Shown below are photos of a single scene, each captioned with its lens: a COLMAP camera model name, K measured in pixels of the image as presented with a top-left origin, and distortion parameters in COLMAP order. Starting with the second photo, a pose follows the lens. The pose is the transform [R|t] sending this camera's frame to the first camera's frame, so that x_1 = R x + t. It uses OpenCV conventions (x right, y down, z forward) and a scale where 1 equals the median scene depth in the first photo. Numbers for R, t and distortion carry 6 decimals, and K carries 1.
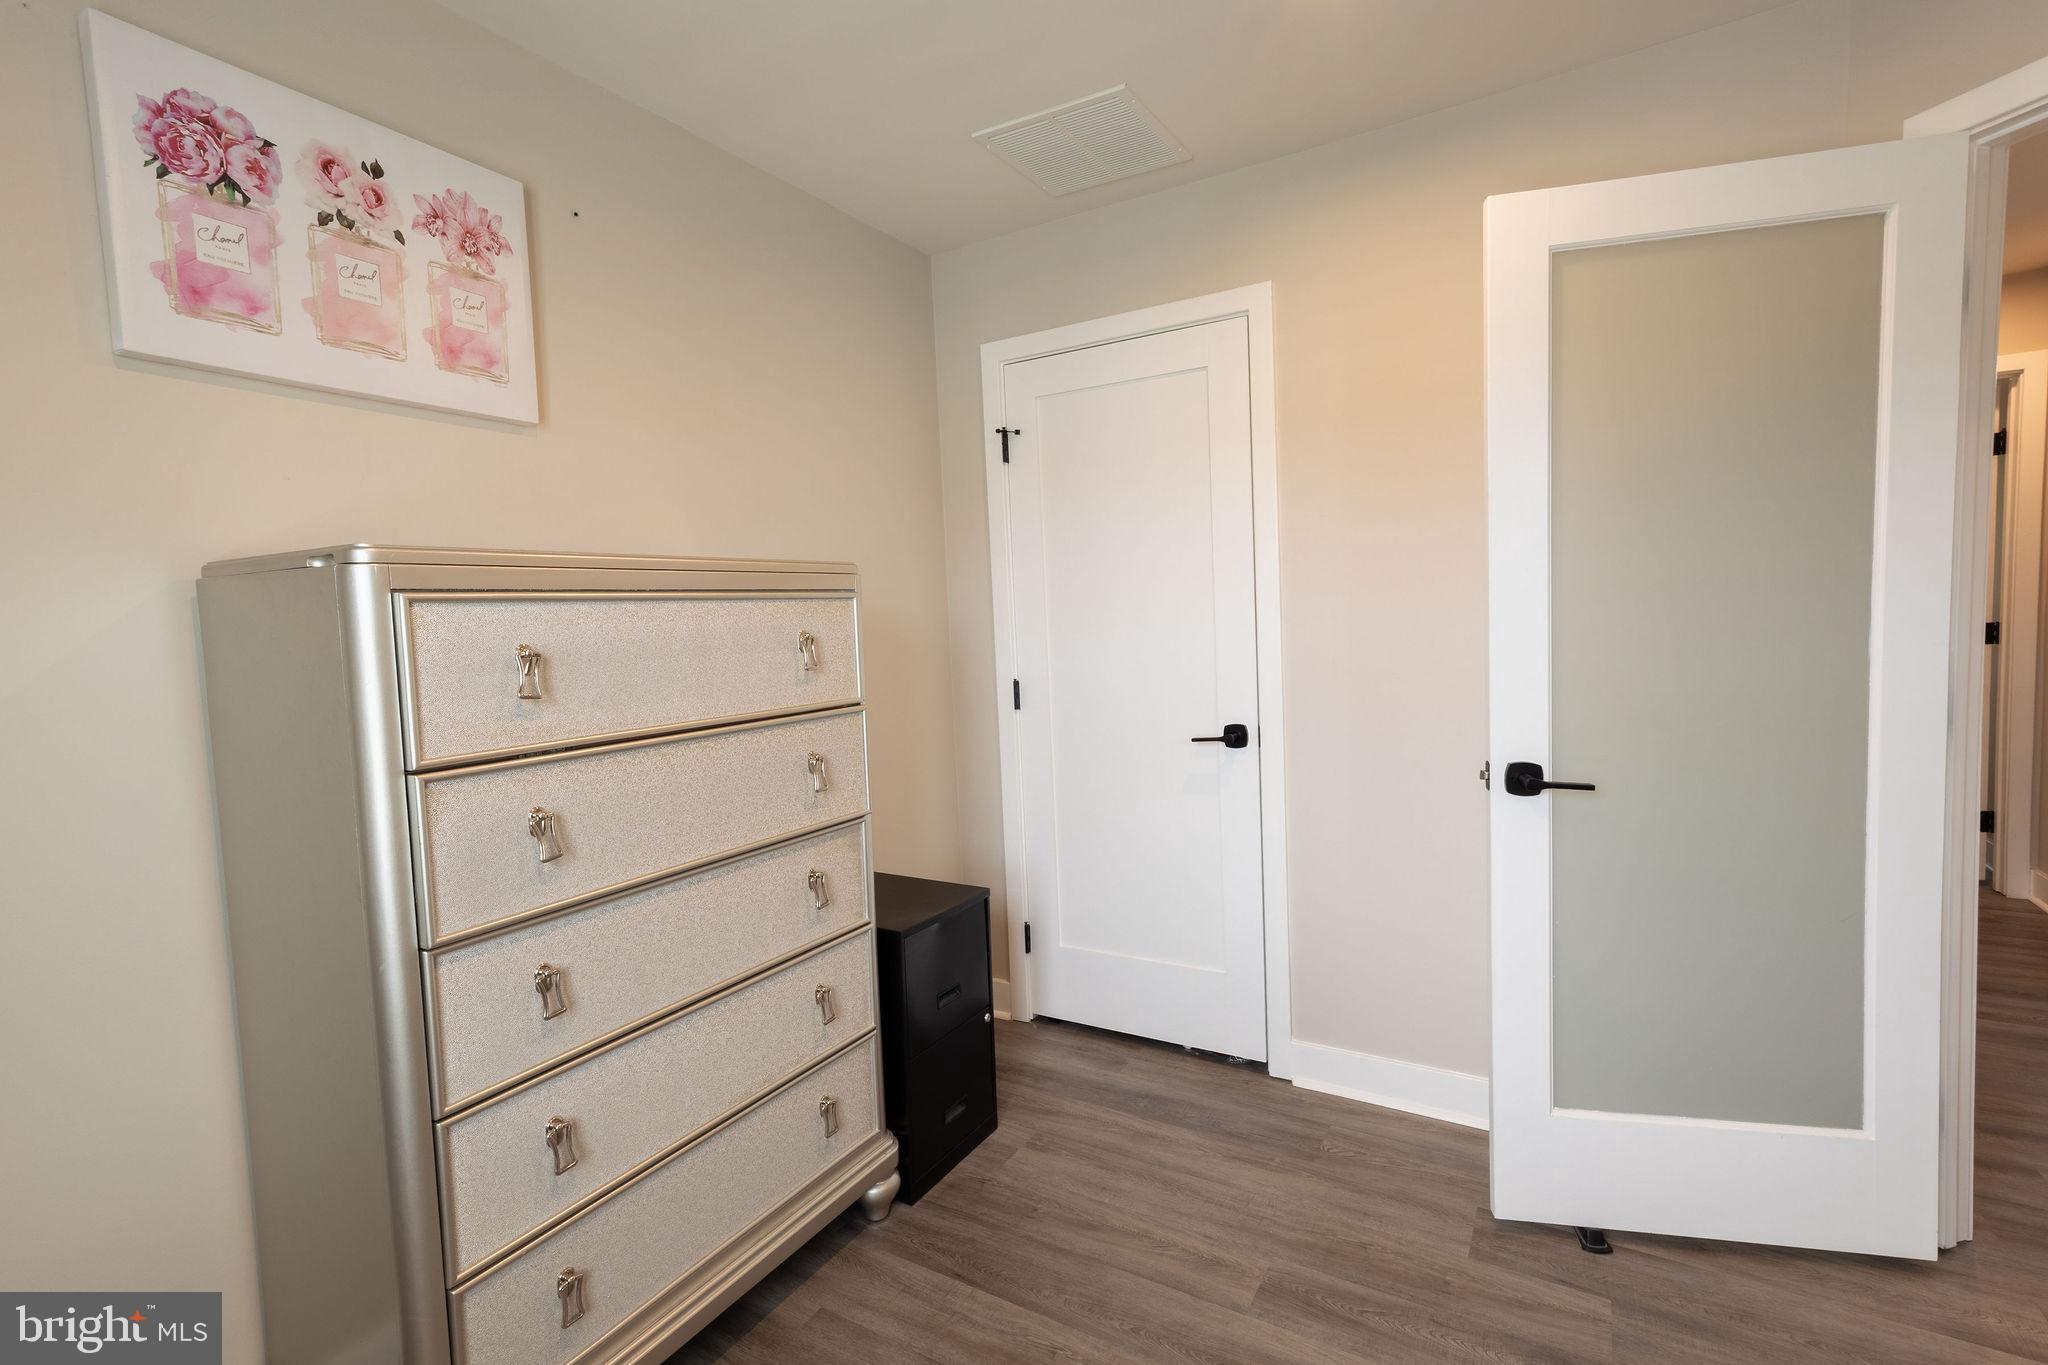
lens RADIAL K [[934.0, 0, 1024.0], [0, 934.0, 682.5], [0, 0, 1]] dist [0.000041, 0.000253]
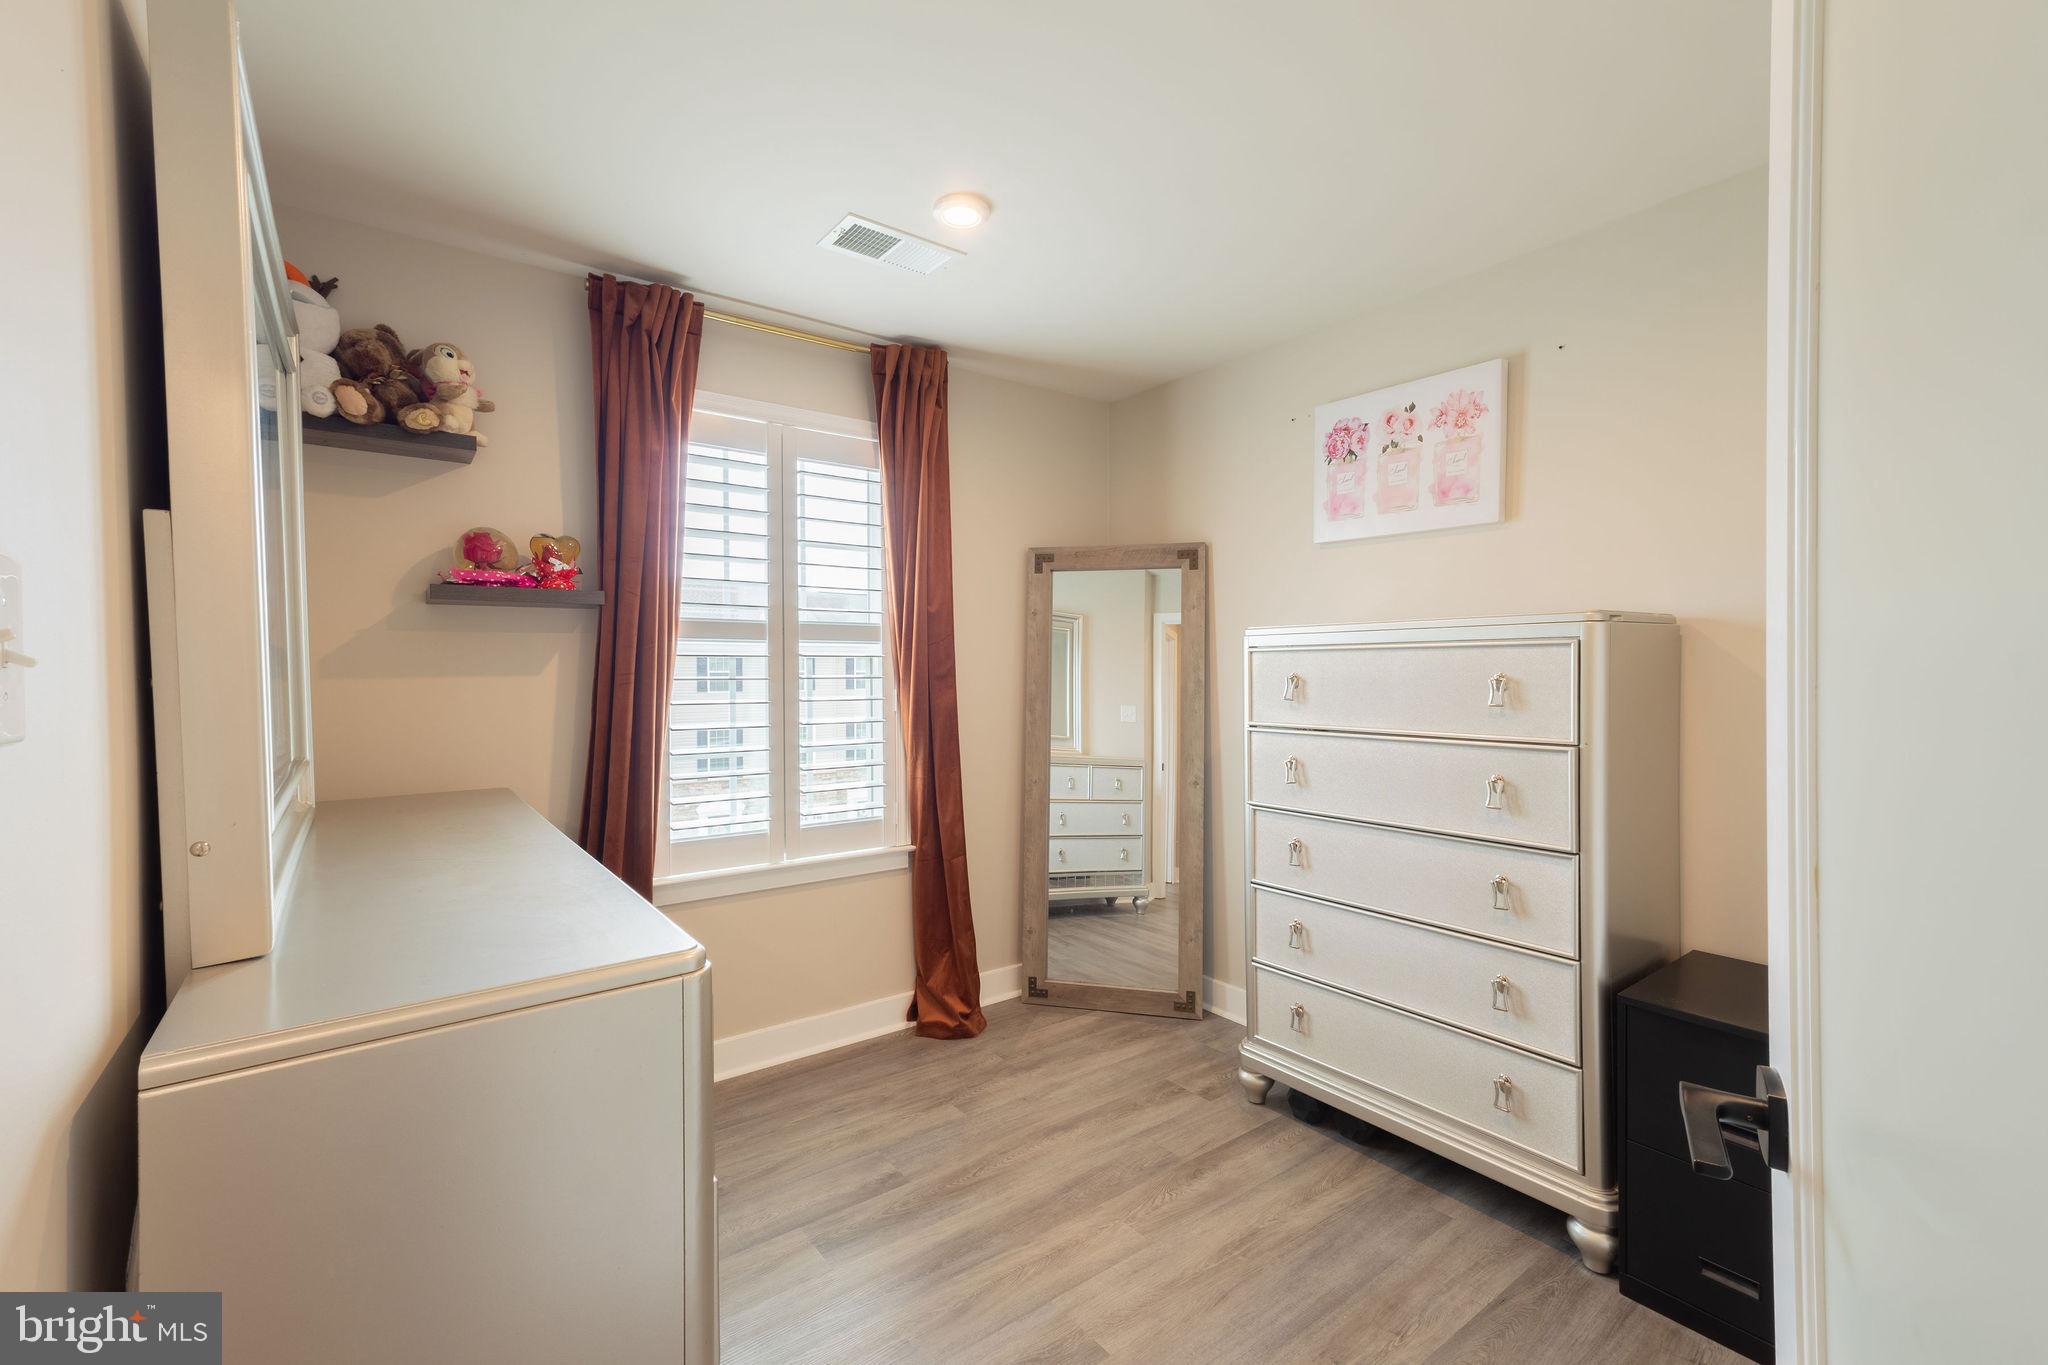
lens RADIAL K [[876.9, 0, 1024.0], [0, 876.9, 682.5], [0, 0, 1]] dist [0.000014, 0.000004]
pose [[-0.378858, 0.049096, -0.924151, 1.168500], [-0.049823, 0.996062, 0.073342, -0.104445], [0.924113, 0.073831, -0.374920, 0.970155]]
